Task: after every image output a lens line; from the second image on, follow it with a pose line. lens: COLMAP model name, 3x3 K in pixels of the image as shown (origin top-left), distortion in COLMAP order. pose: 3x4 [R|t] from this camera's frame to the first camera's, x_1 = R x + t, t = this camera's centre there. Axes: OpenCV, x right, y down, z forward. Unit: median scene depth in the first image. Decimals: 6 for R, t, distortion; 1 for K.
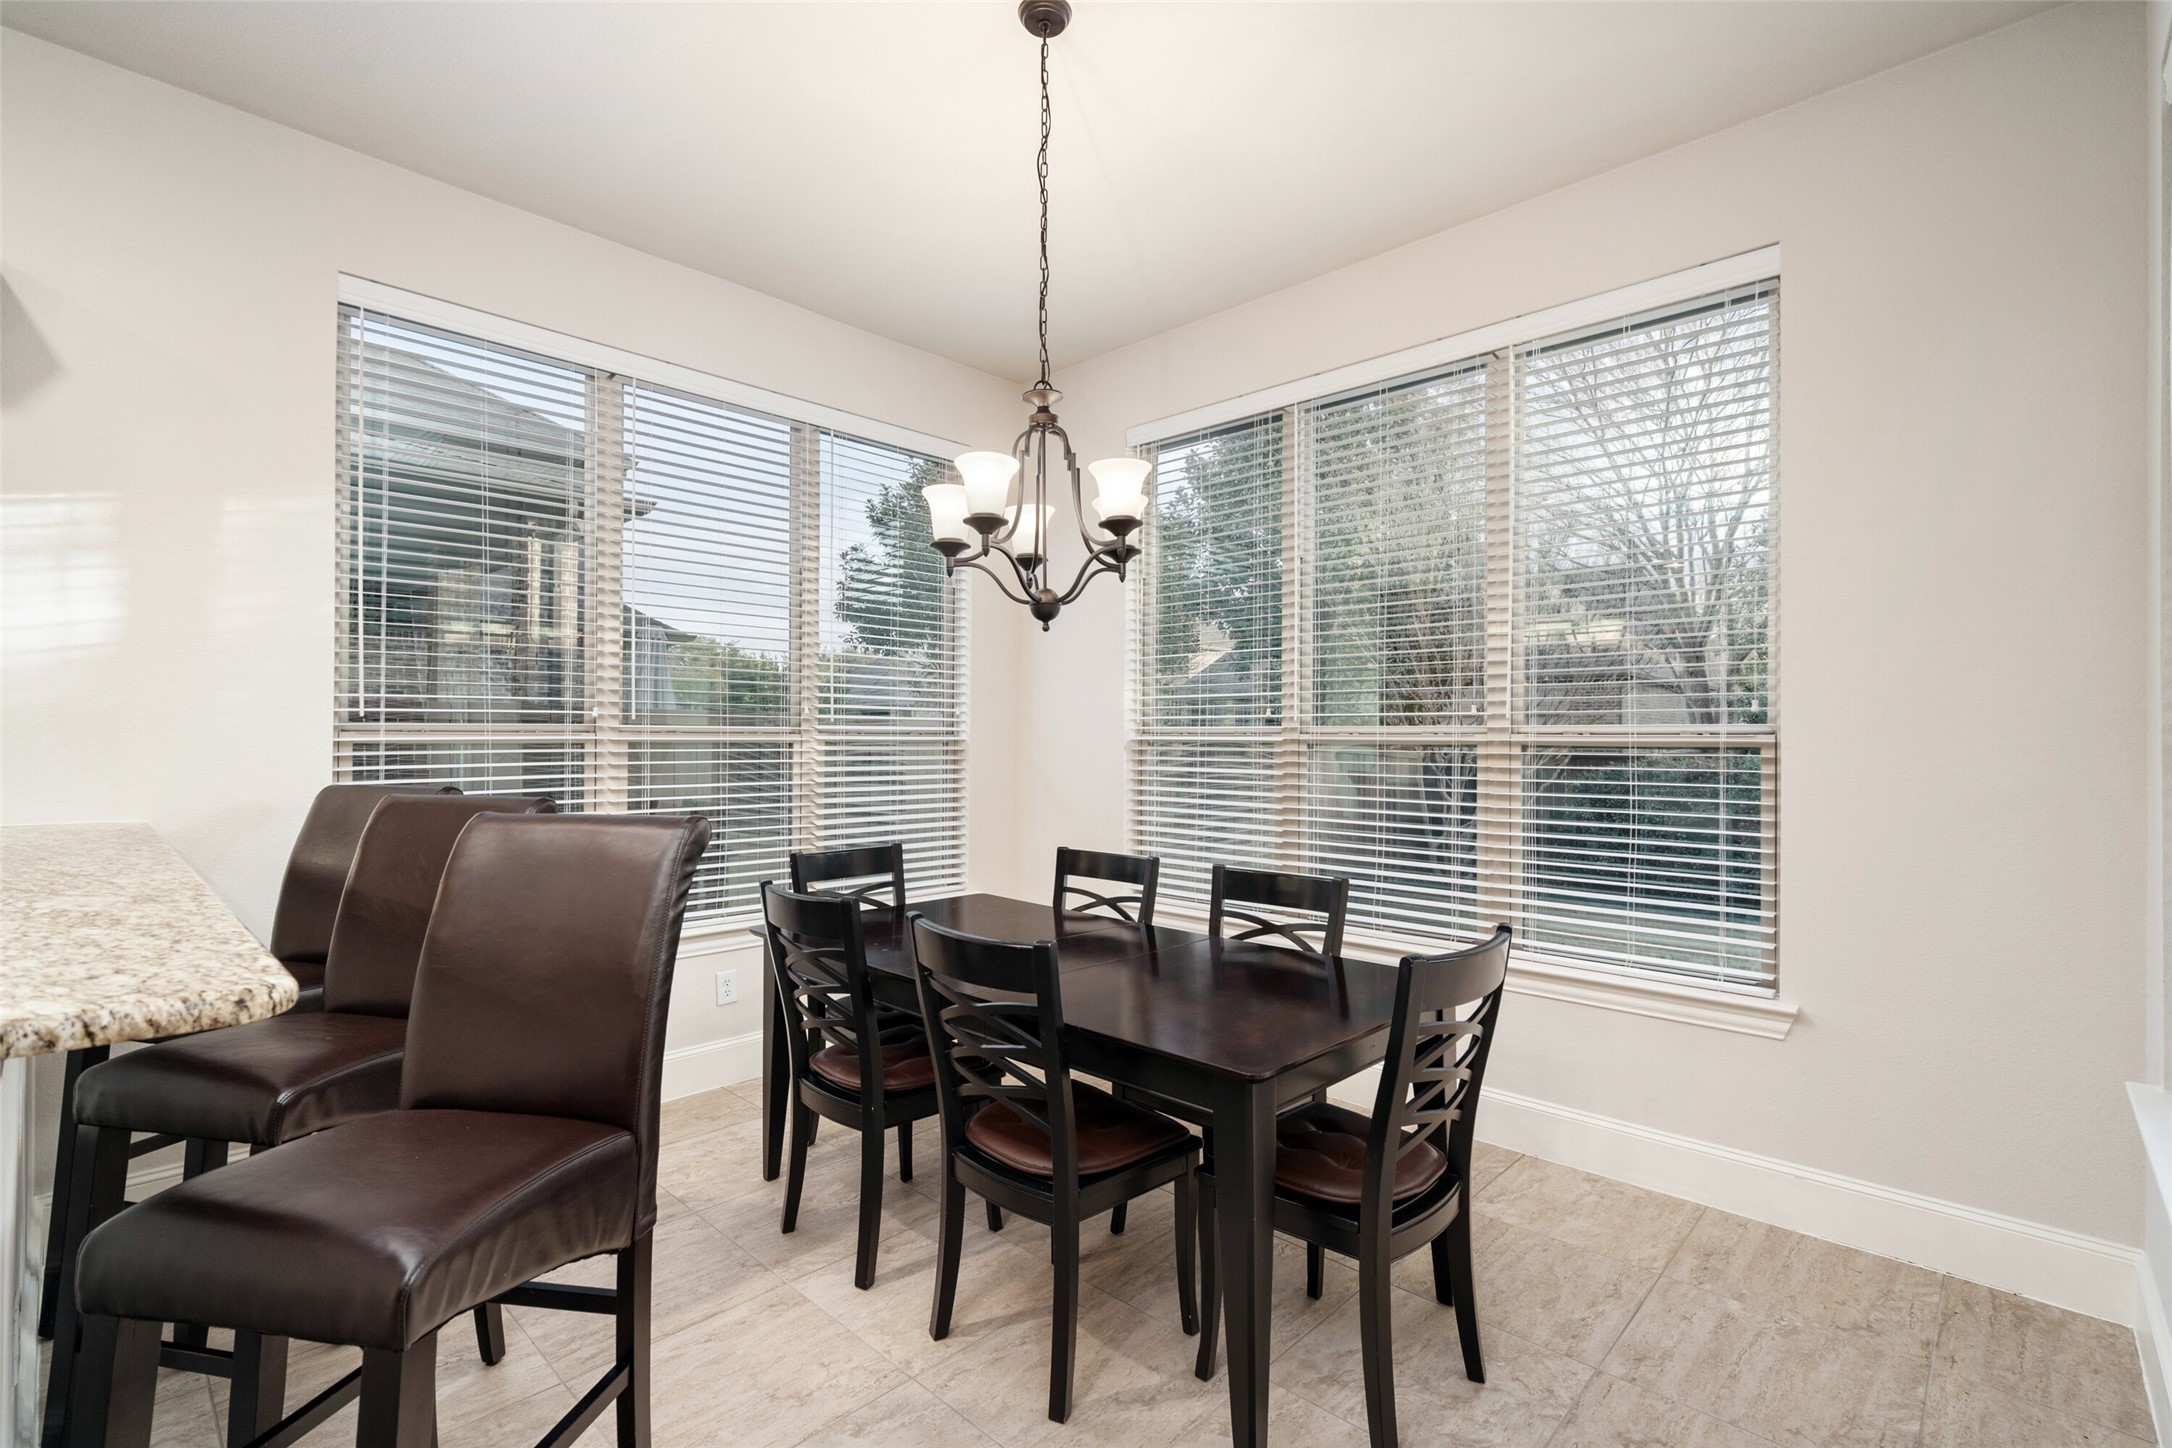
lens RADIAL K [[984.2, 0, 1086.9], [0, 984.2, 729.7], [0, 0, 1]] dist [-0.001437, -0.000016]
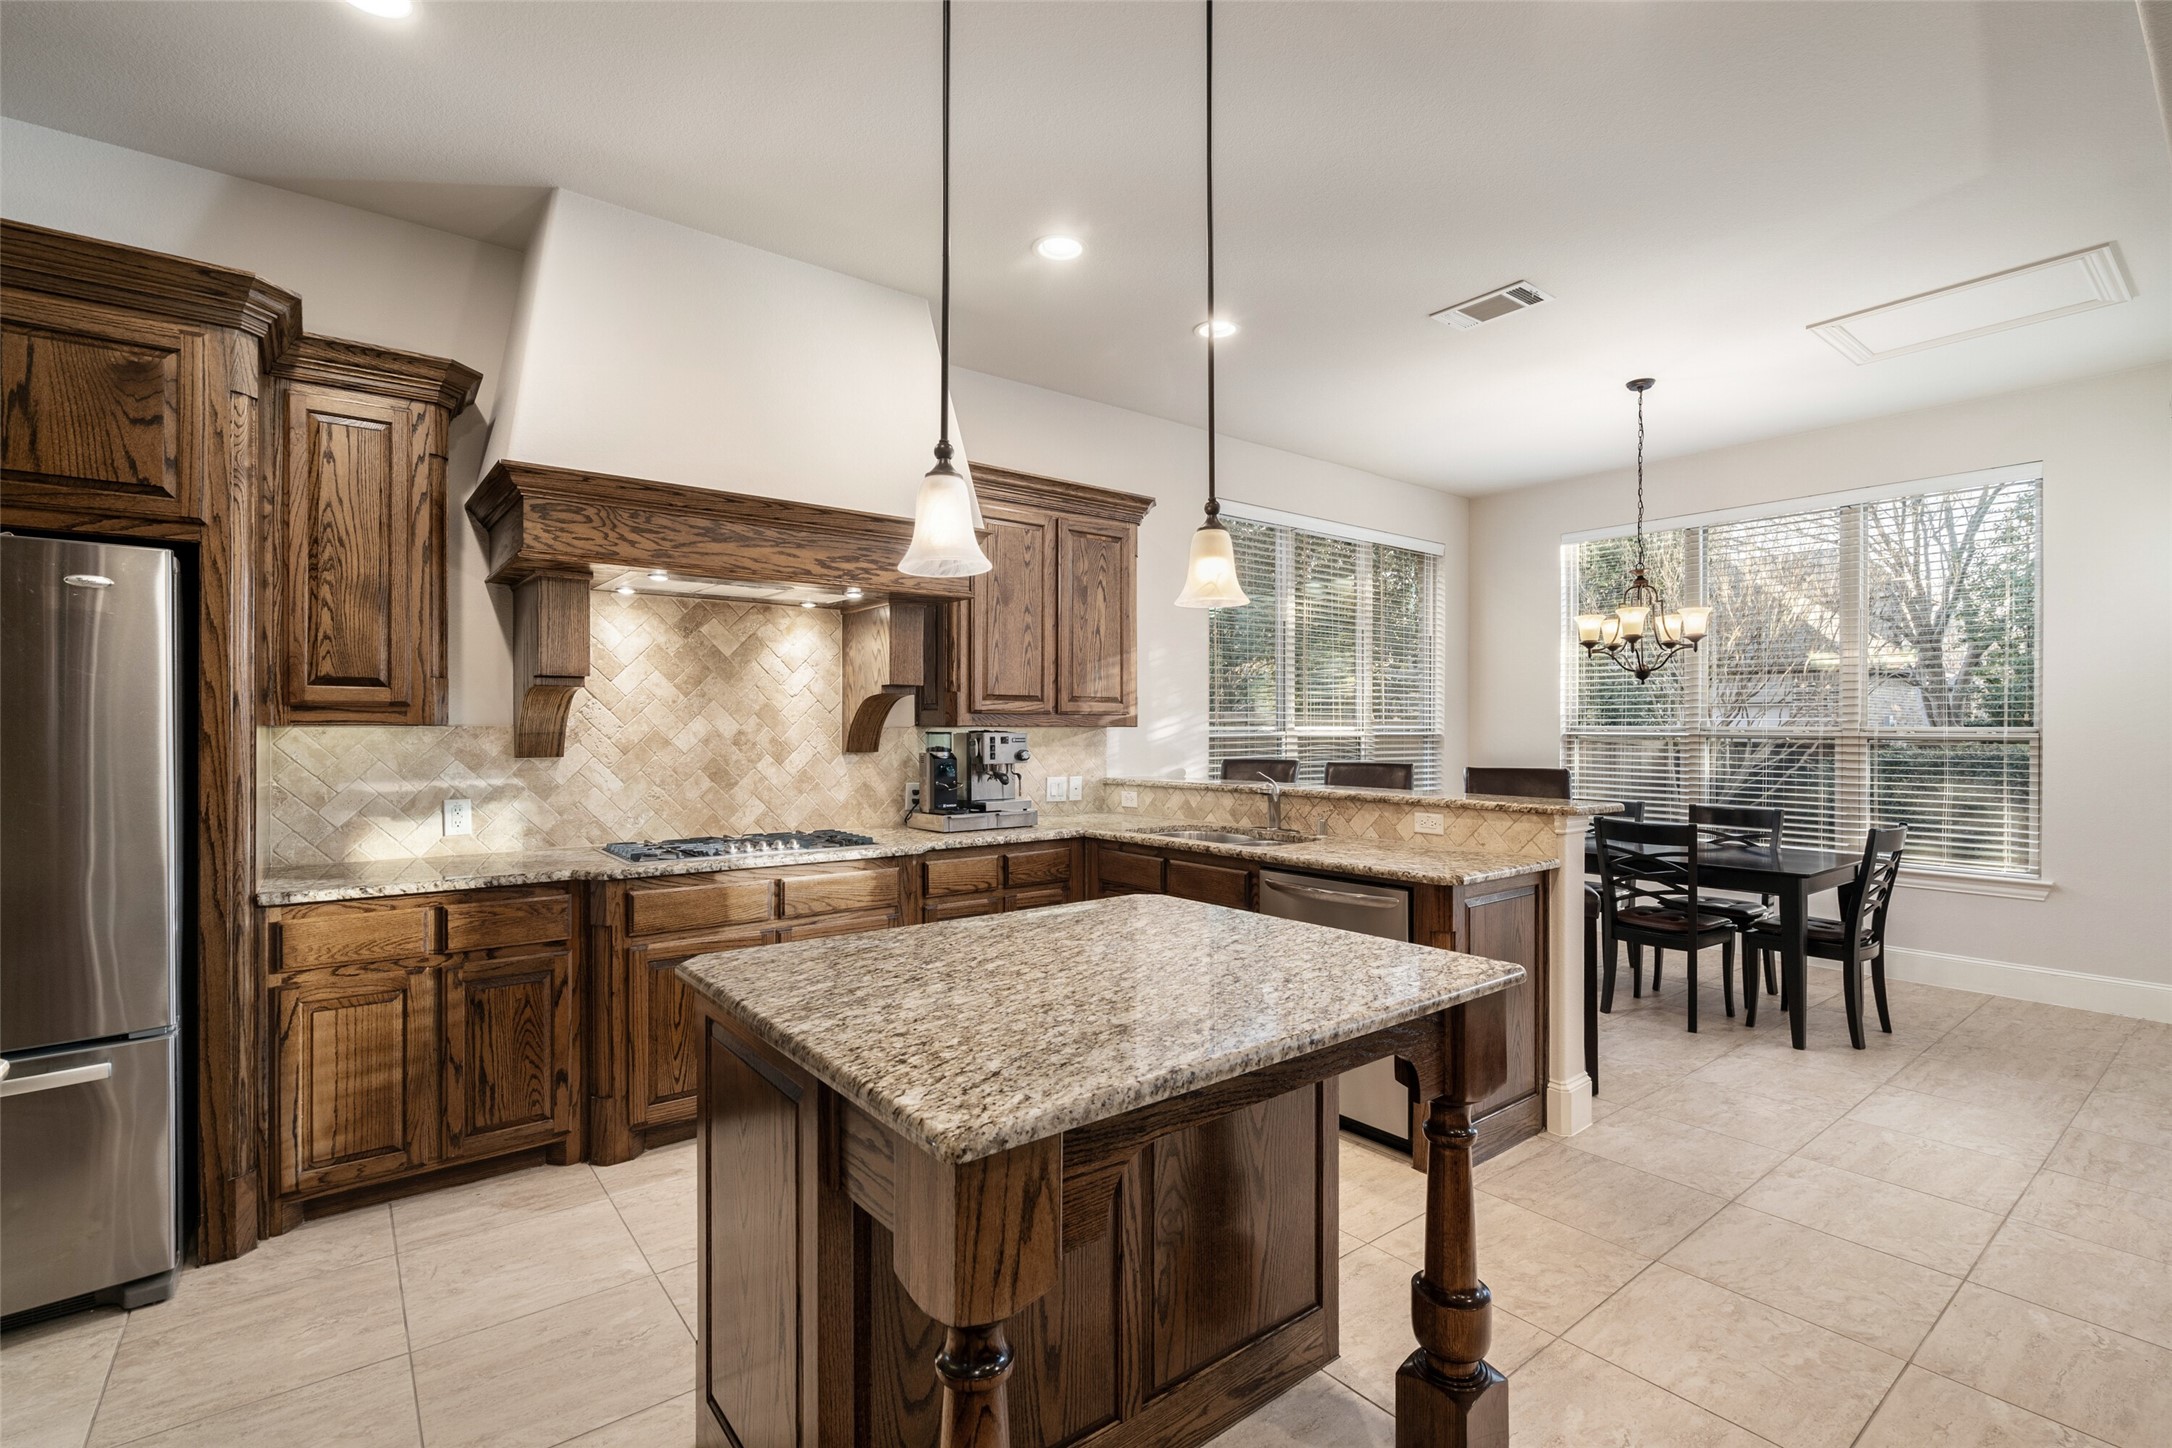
lens RADIAL K [[980.9, 0, 1086.0], [0, 980.9, 724.0], [0, 0, 1]] dist [-0.001927, -0.000107]
pose [[0.988884, -0.002085, -0.148676, -0.639623], [0.002210, 0.999997, 0.000678, -0.013534], [0.148674, -0.000999, 0.988886, -0.868194]]
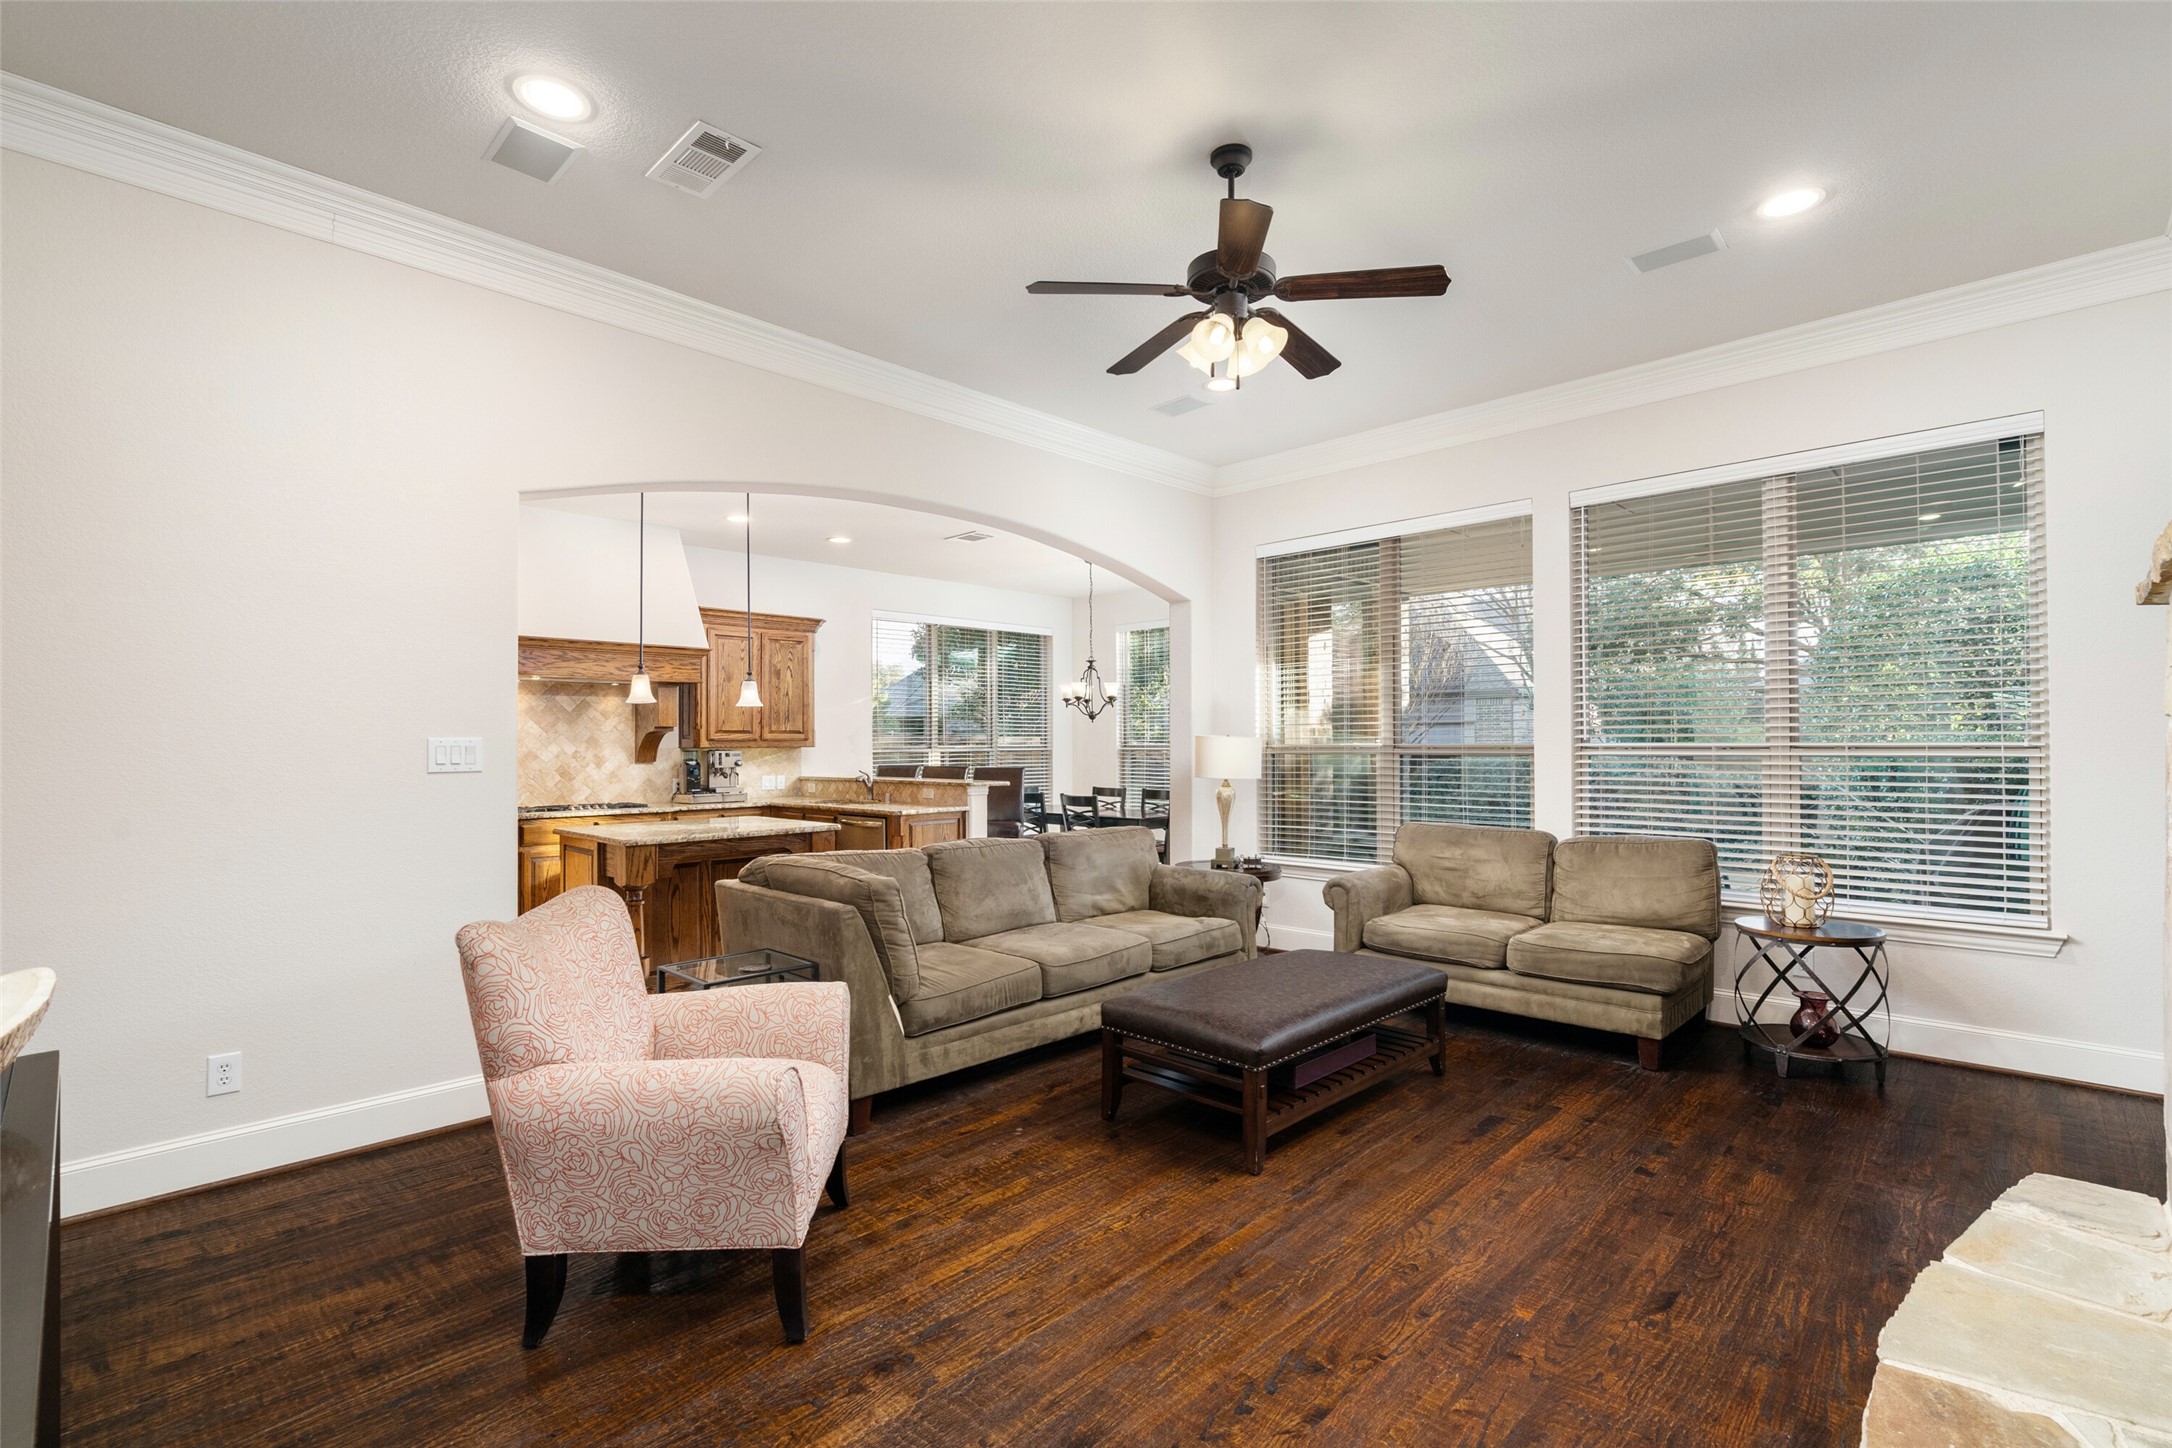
lens RADIAL K [[984.2, 0, 1086.9], [0, 984.2, 729.7], [0, 0, 1]] dist [-0.001437, -0.000016]
pose [[0.999891, -0.006985, -0.012981, -0.009811], [0.006872, 0.999938, -0.008766, -0.026744], [0.013041, 0.008675, 0.999877, -2.035740]]
